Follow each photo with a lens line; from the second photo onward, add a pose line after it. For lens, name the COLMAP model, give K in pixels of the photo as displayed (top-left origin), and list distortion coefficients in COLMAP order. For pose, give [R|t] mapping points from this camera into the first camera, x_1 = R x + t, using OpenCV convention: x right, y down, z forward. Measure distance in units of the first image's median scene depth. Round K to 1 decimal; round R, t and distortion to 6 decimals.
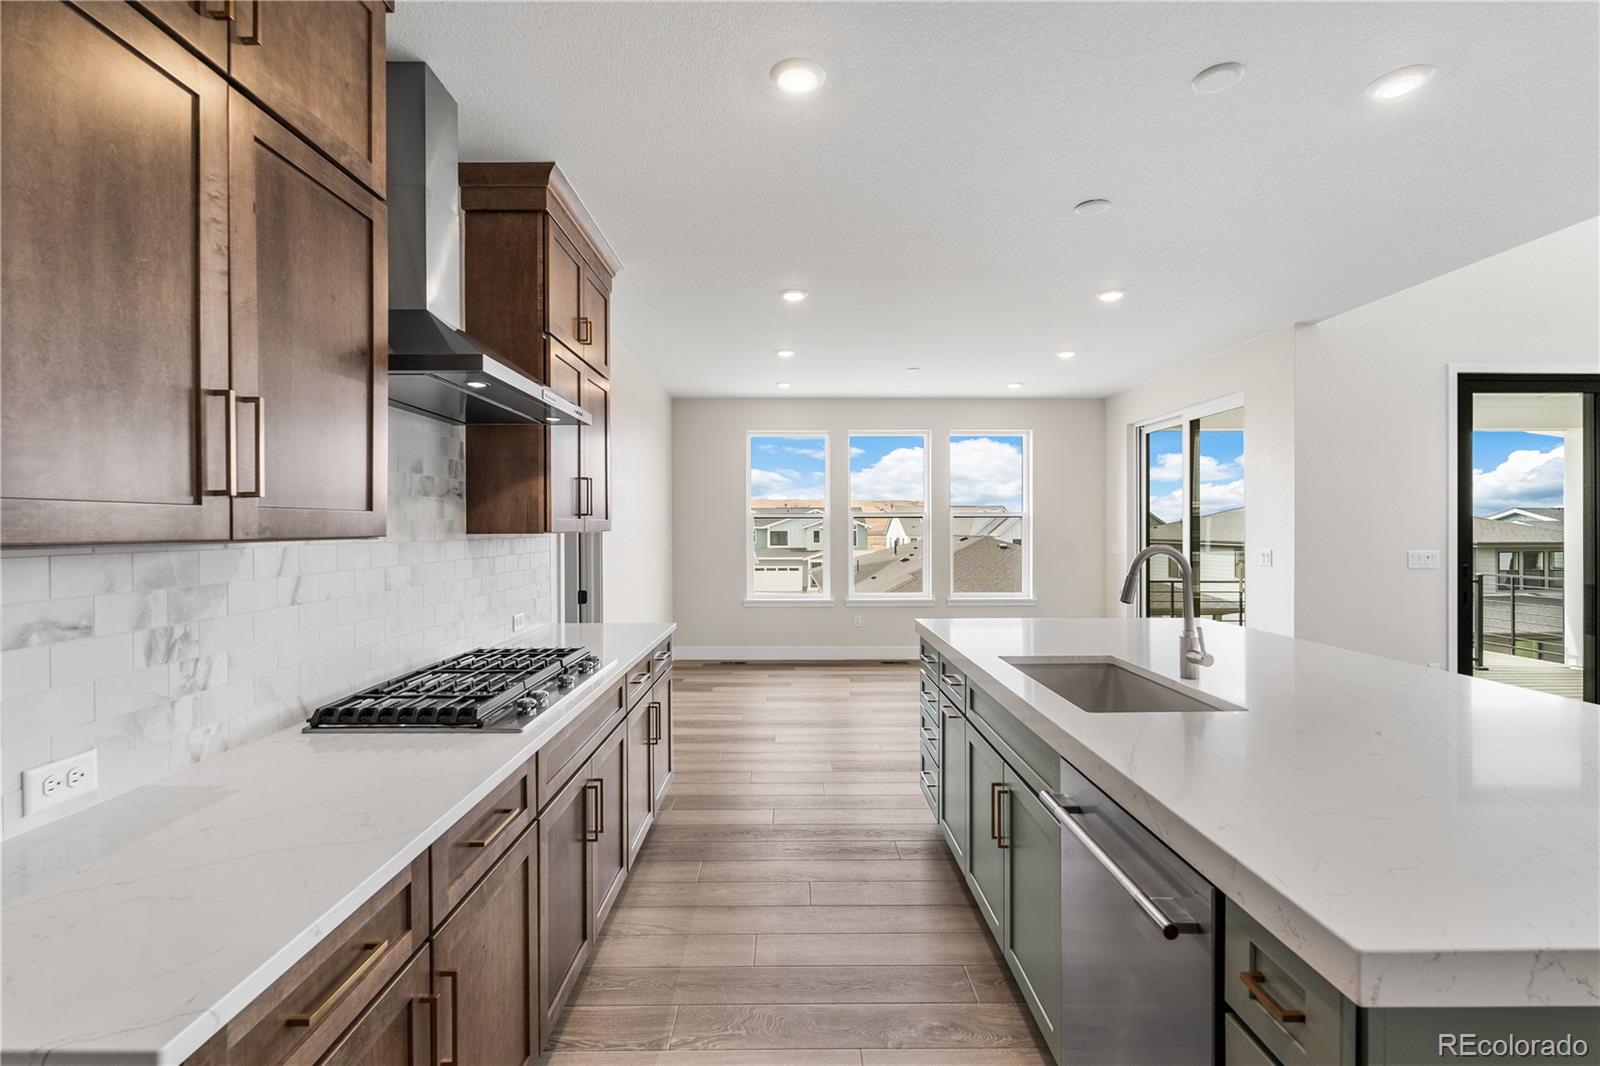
lens RADIAL K [[711.4, 0, 794.8], [0, 711.4, 529.3], [0, 0, 1]] dist [-0.005209, -0.000073]
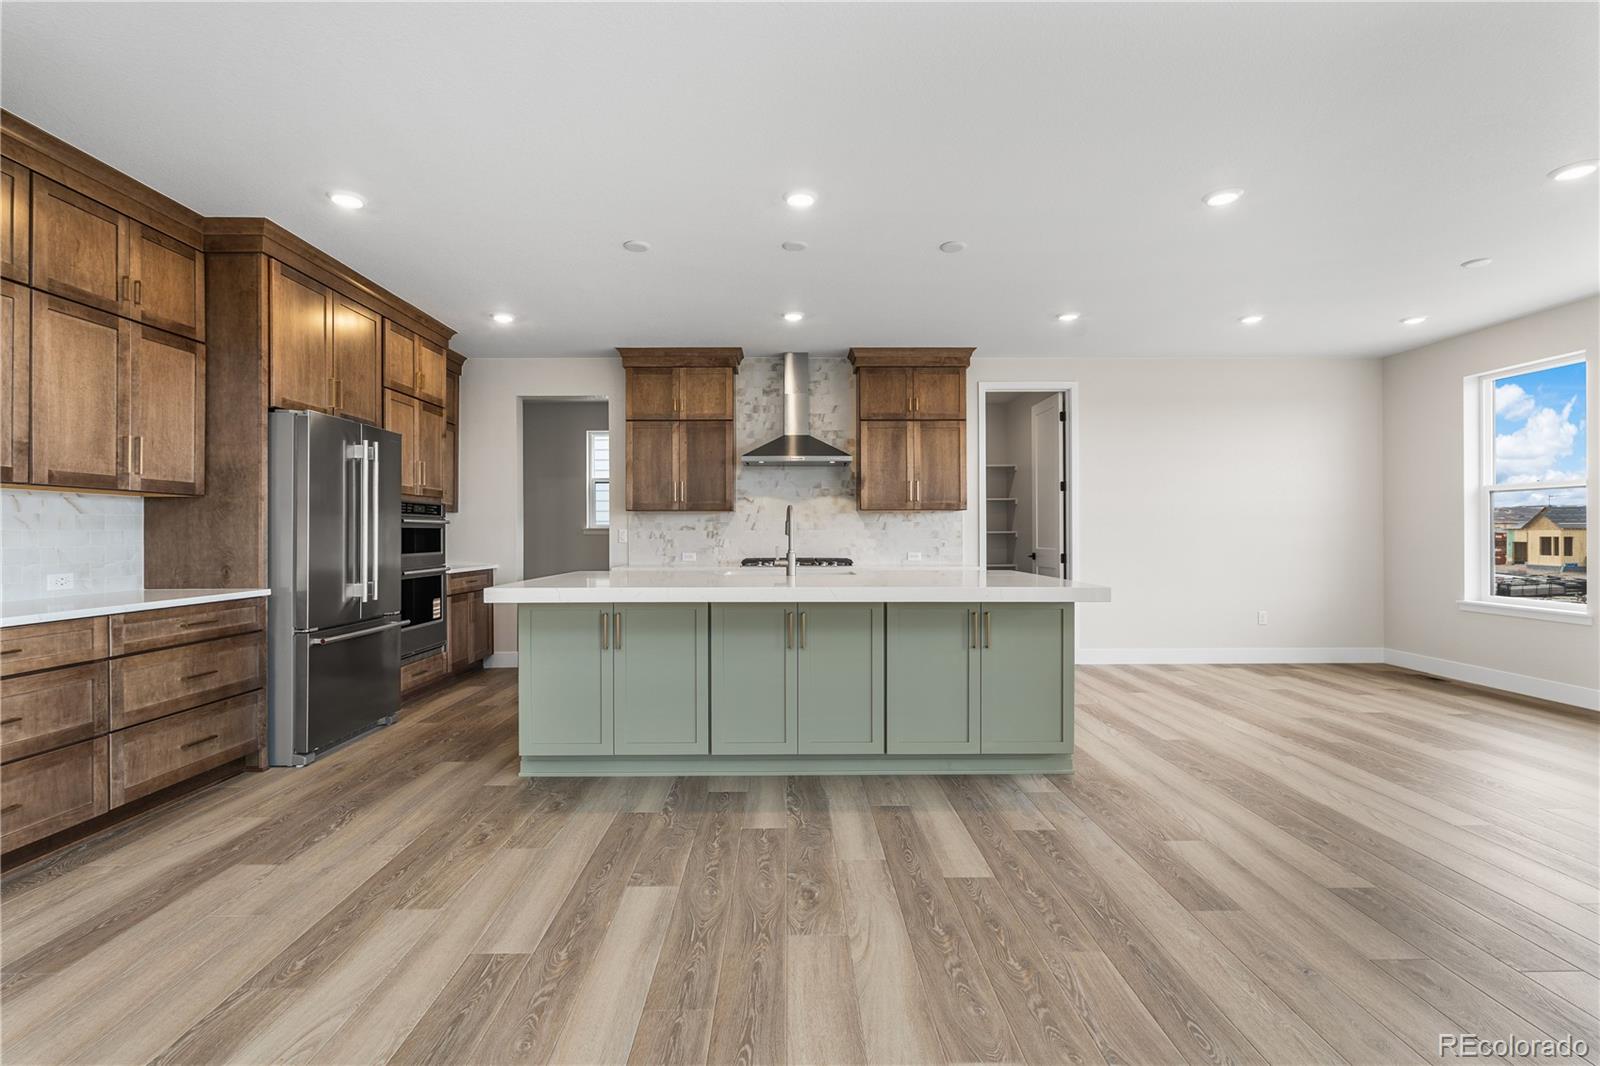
lens RADIAL K [[724.3, 0, 792.4], [0, 724.3, 531.4], [0, 0, 1]] dist [-0.004566, -0.000004]
pose [[0.001742, 0.001863, -0.999997, 1.935534], [-0.001915, 0.999996, 0.001860, 0.069623], [0.999997, 0.001912, 0.001745, 0.784980]]
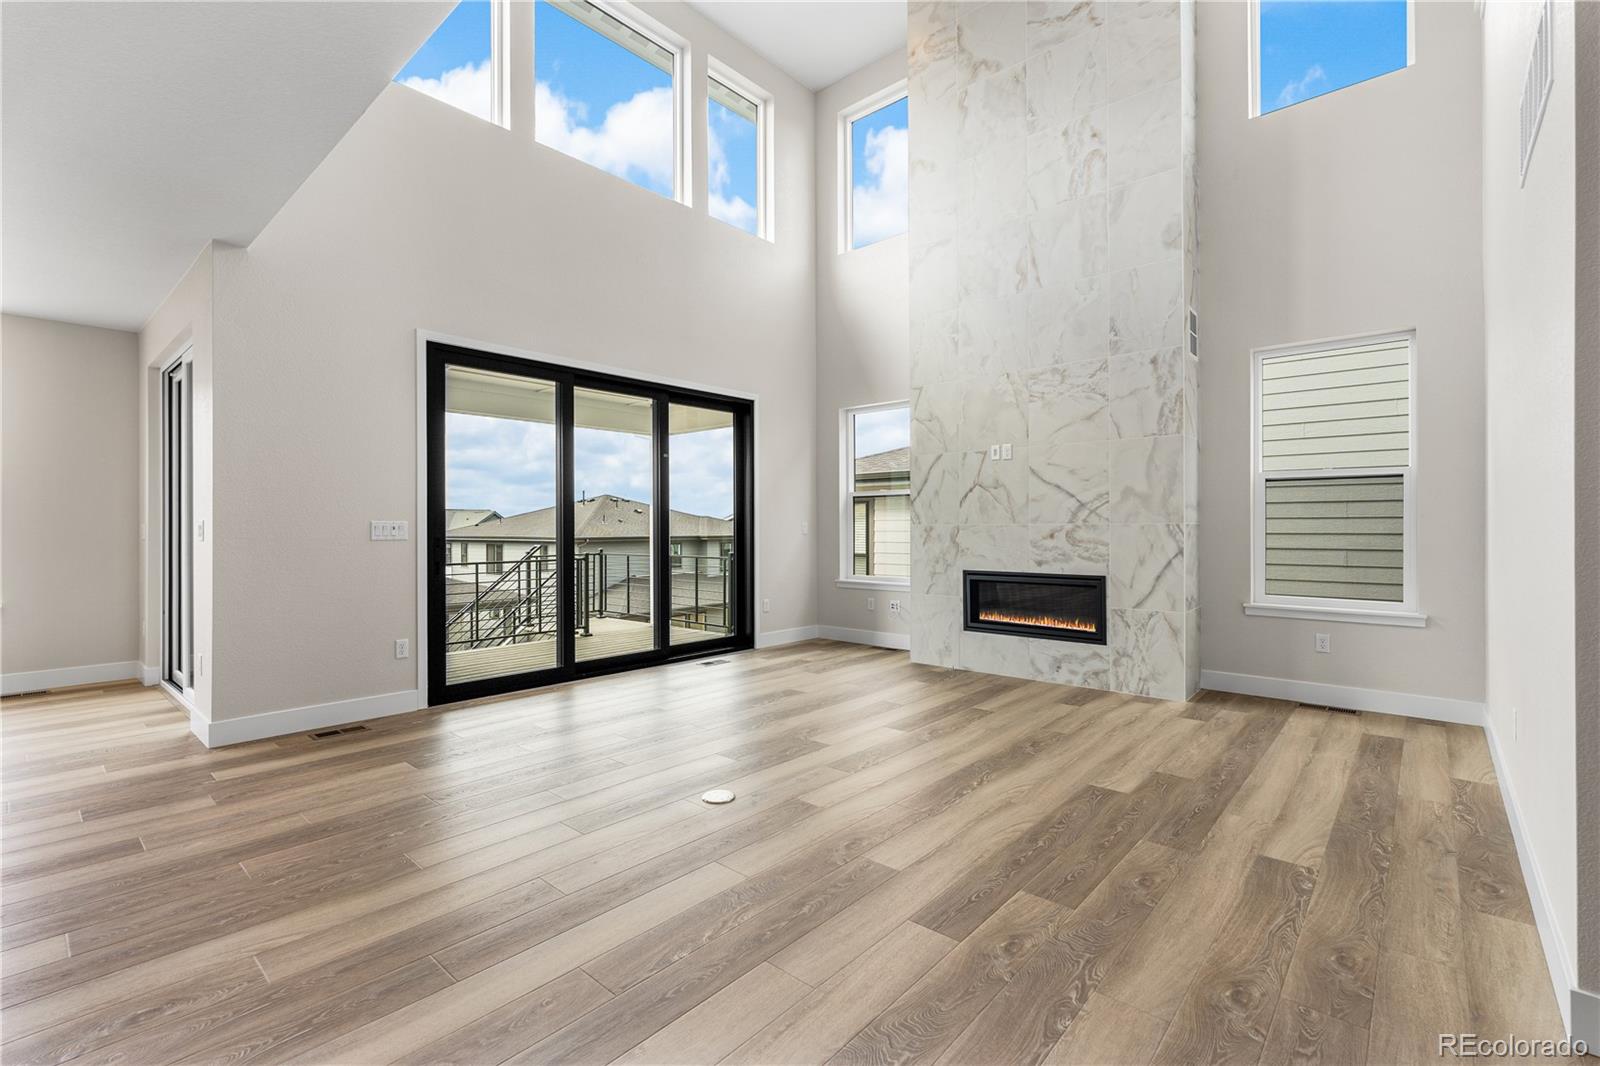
lens RADIAL K [[711.4, 0, 794.8], [0, 711.4, 529.3], [0, 0, 1]] dist [-0.005209, -0.000073]
pose [[0.669599, -0.001906, 0.742720, 0.966582], [0.003744, 0.999993, -0.000810, 0.075011], [-0.742713, 0.003323, 0.669602, -0.057359]]
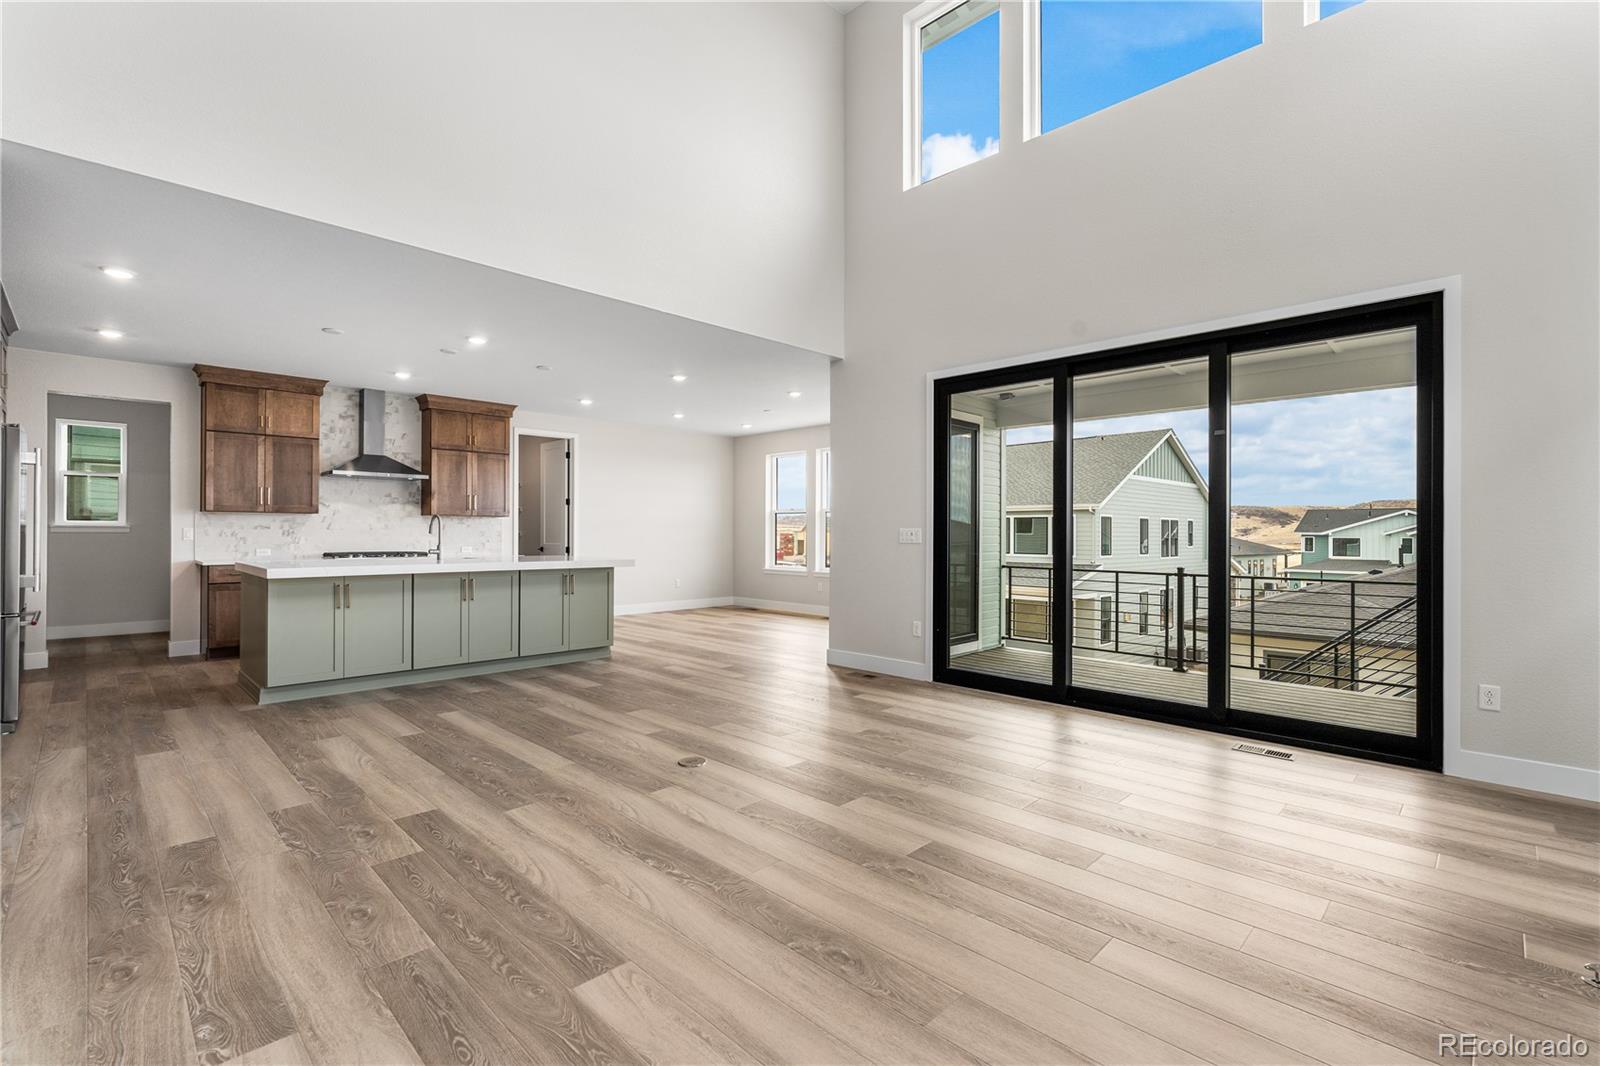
lens RADIAL K [[711.4, 0, 794.8], [0, 711.4, 529.3], [0, 0, 1]] dist [-0.005209, -0.000073]
pose [[0.703445, 0.001986, -0.710746, 2.865454], [-0.008490, 0.999948, -0.005609, 0.068961], [0.710699, 0.009980, 0.703426, -0.013235]]
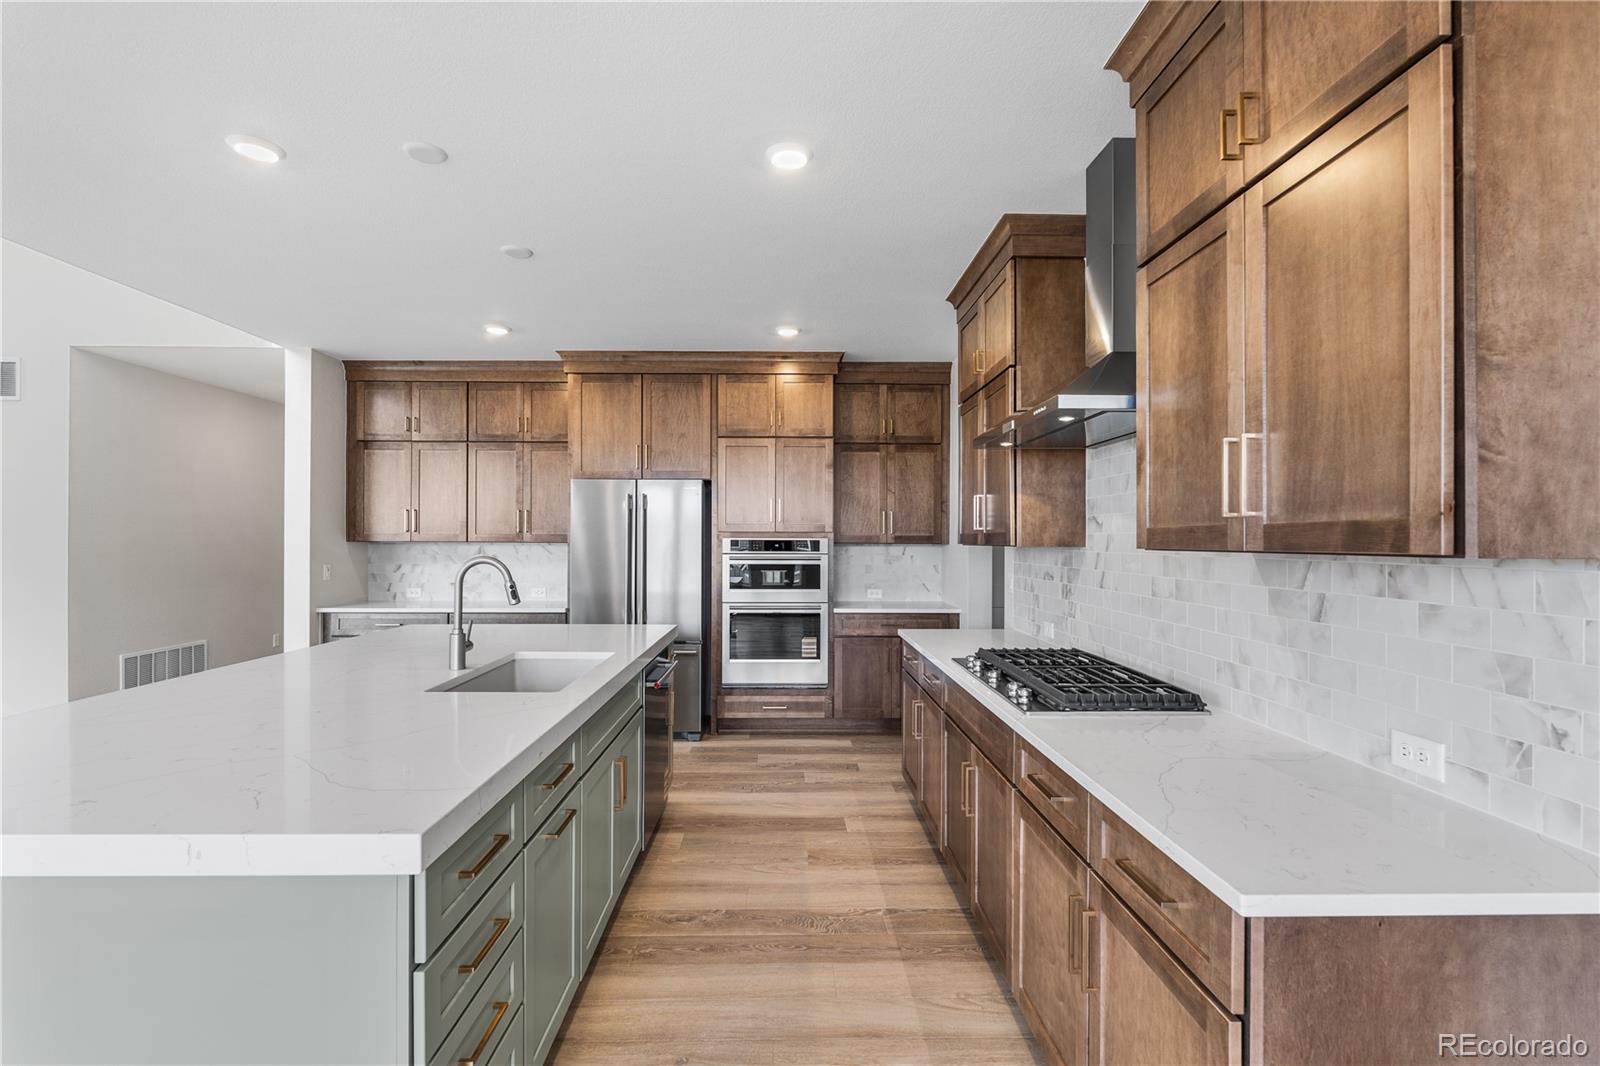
lens RADIAL K [[718.3, 0, 792.1], [0, 718.3, 537.4], [0, 0, 1]] dist [-0.001662, -0.000346]
pose [[-0.999932, 0.001824, -0.011553, 0.010303], [0.001809, 0.999997, 0.001373, -0.008062], [0.011556, 0.001352, -0.999932, 1.724228]]
